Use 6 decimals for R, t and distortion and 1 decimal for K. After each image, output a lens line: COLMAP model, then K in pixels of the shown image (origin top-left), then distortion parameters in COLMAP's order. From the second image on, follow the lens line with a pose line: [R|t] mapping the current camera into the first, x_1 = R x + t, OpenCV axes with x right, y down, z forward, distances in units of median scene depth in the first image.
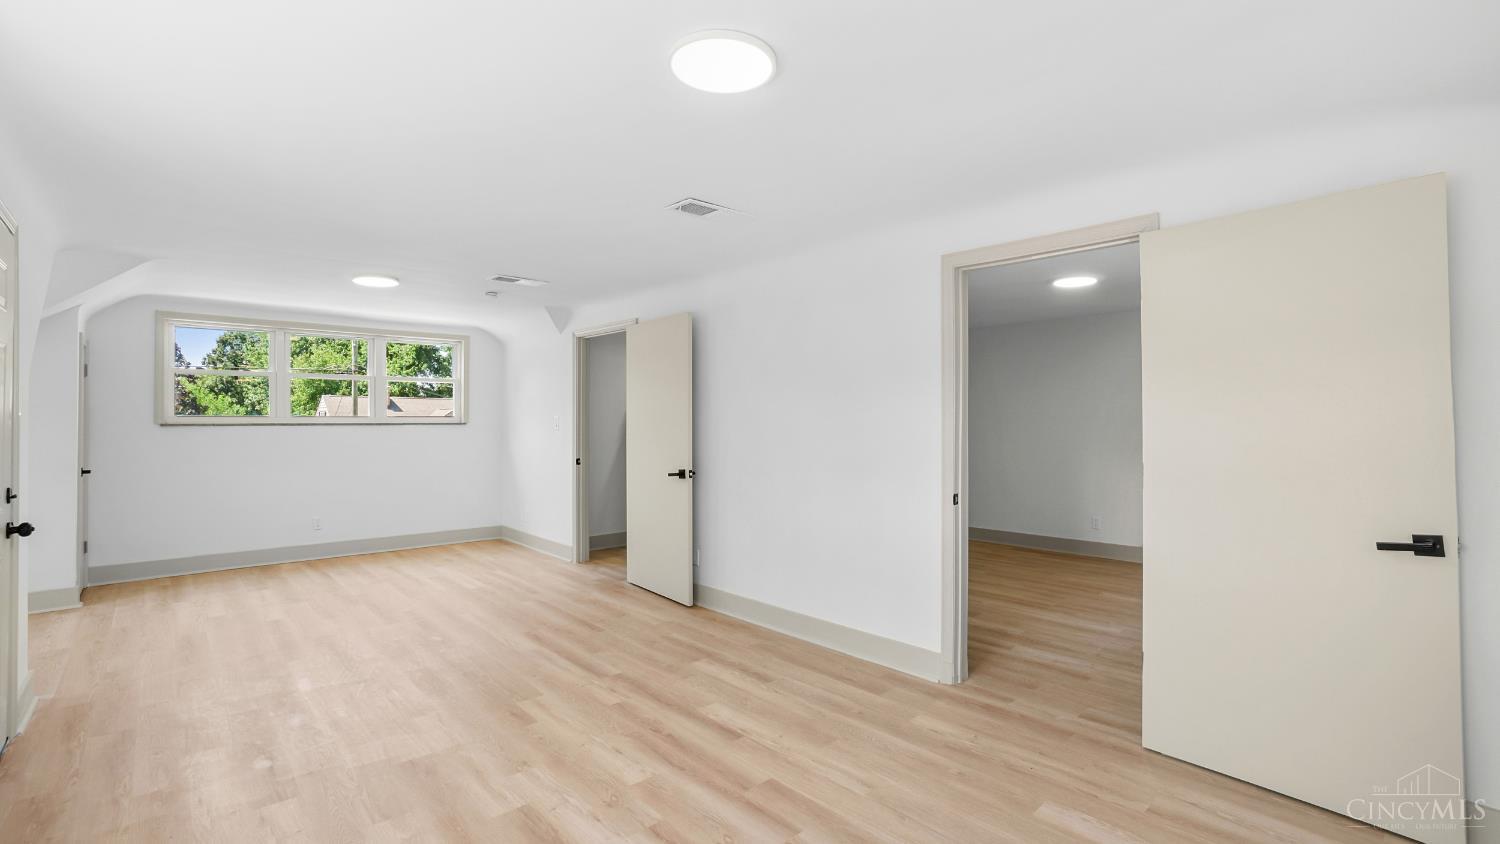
lens RADIAL K [[661.4, 0, 743.4], [0, 661.4, 415.4], [0, 0, 1]] dist [-0.053509, 0.018322]
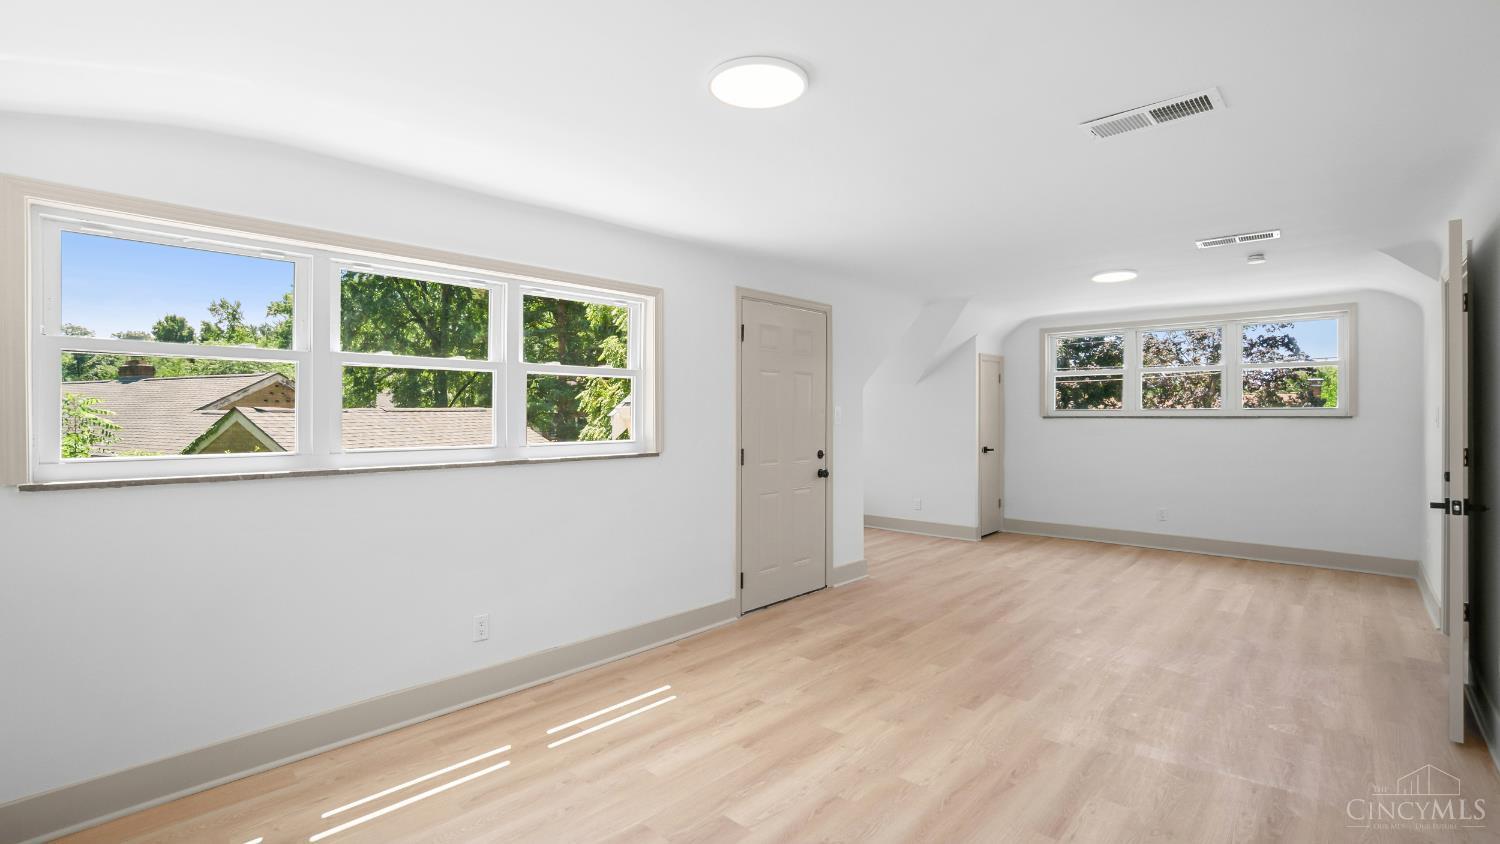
lens RADIAL K [[661.4, 0, 743.4], [0, 661.4, 415.4], [0, 0, 1]] dist [-0.053509, 0.018322]
pose [[0.072699, 0.002025, -0.997352, 0.424608], [0.008167, 0.999963, 0.002626, 0.003929], [0.997320, -0.008336, 0.072680, 0.364958]]
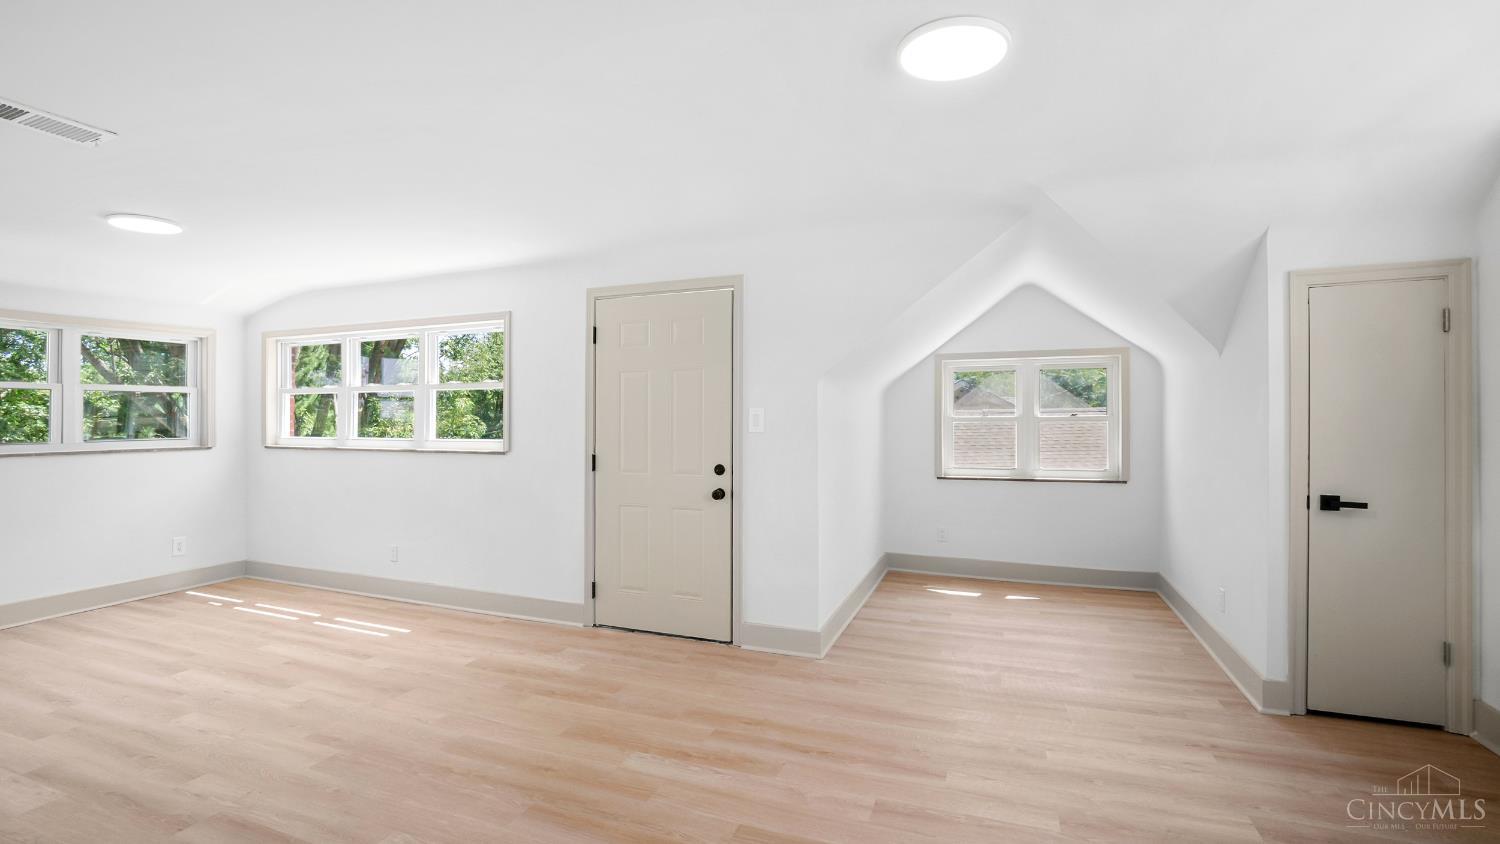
lens RADIAL K [[661.4, 0, 743.4], [0, 661.4, 415.4], [0, 0, 1]] dist [-0.053509, 0.018322]
pose [[-0.898431, 0.003210, -0.439103, -0.308196], [0.007754, 0.999933, -0.008556, 0.008833], [0.439046, -0.011092, -0.898396, 1.354768]]
